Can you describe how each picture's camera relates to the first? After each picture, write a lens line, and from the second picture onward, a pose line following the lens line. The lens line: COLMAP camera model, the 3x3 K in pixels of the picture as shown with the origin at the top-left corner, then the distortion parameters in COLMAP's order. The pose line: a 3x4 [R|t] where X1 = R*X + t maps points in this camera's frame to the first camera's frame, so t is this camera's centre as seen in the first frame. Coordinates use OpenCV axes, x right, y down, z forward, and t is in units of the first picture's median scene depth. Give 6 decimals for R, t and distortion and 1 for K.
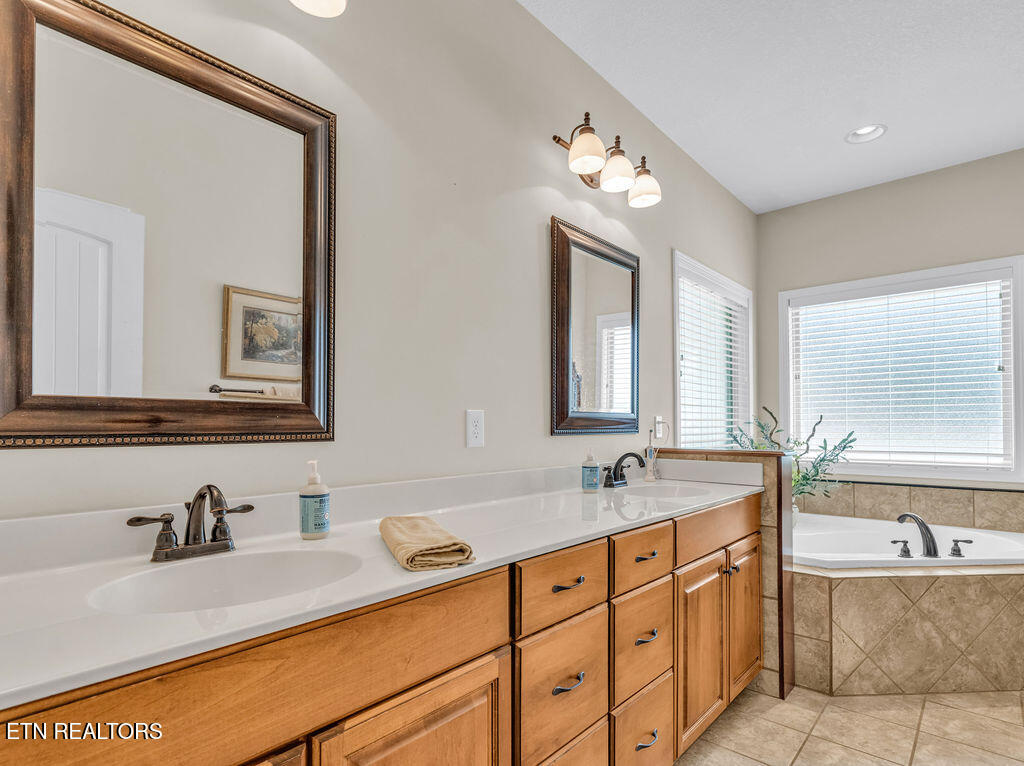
lens RADIAL K [[550.0, 0, 510.1], [0, 550.0, 416.1], [0, 0, 1]] dist [0.000347, -0.000403]
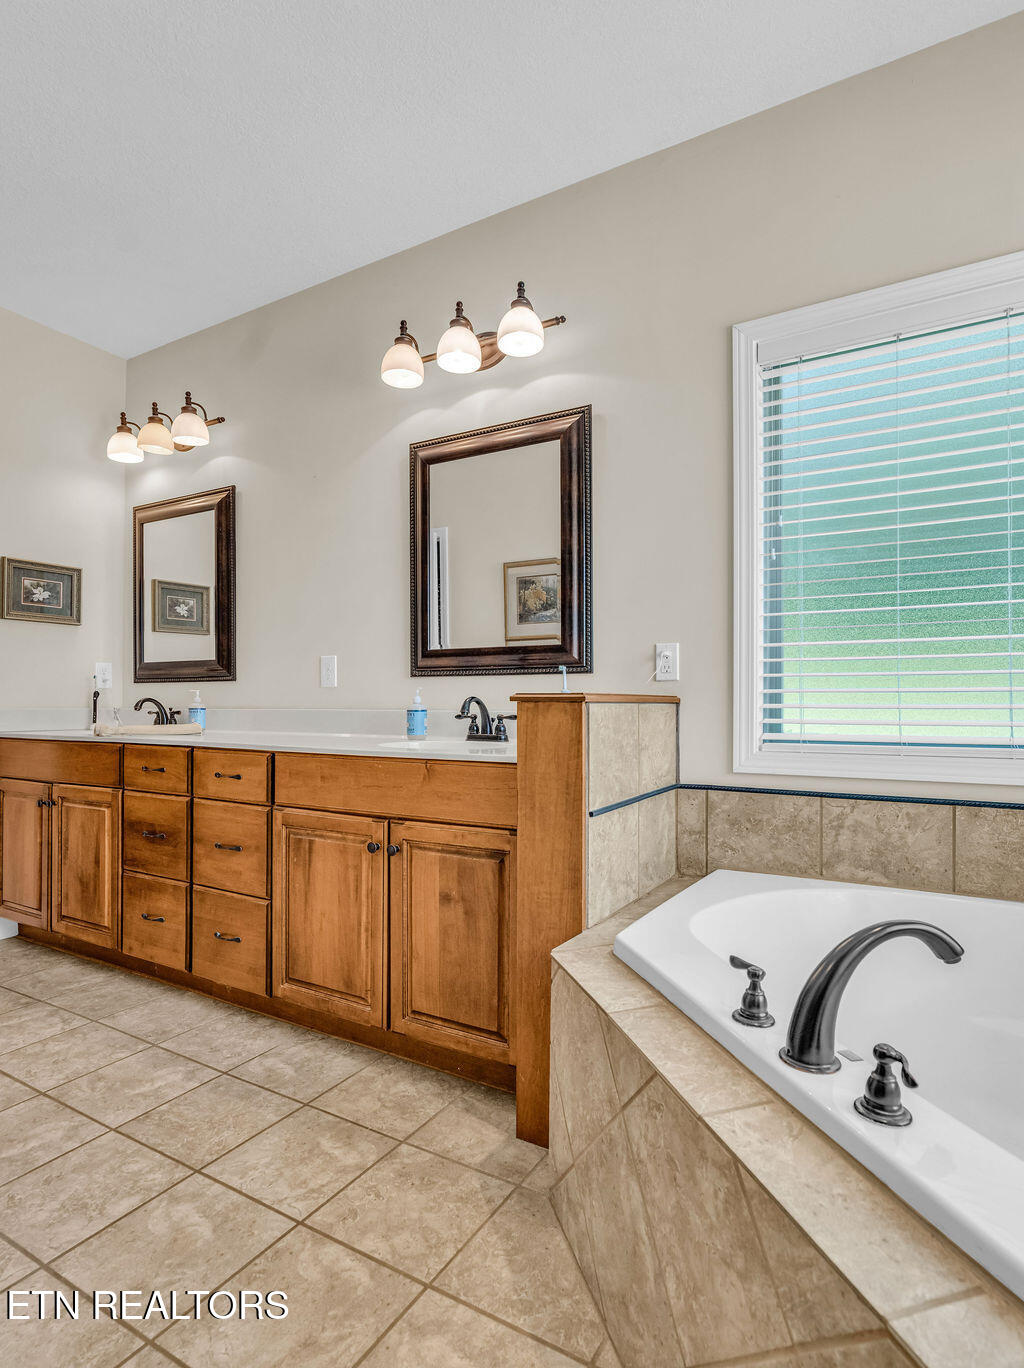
lens RADIAL K [[714.6, 0, 523.3], [0, 714.6, 691.5], [0, 0, 1]] dist [0.001537, 0.000087]
pose [[0.211729, -0.014716, -0.977218, 2.069269], [0.013774, 0.999832, -0.012072, 0.121988], [0.977231, -0.010904, 0.211896, 1.461102]]
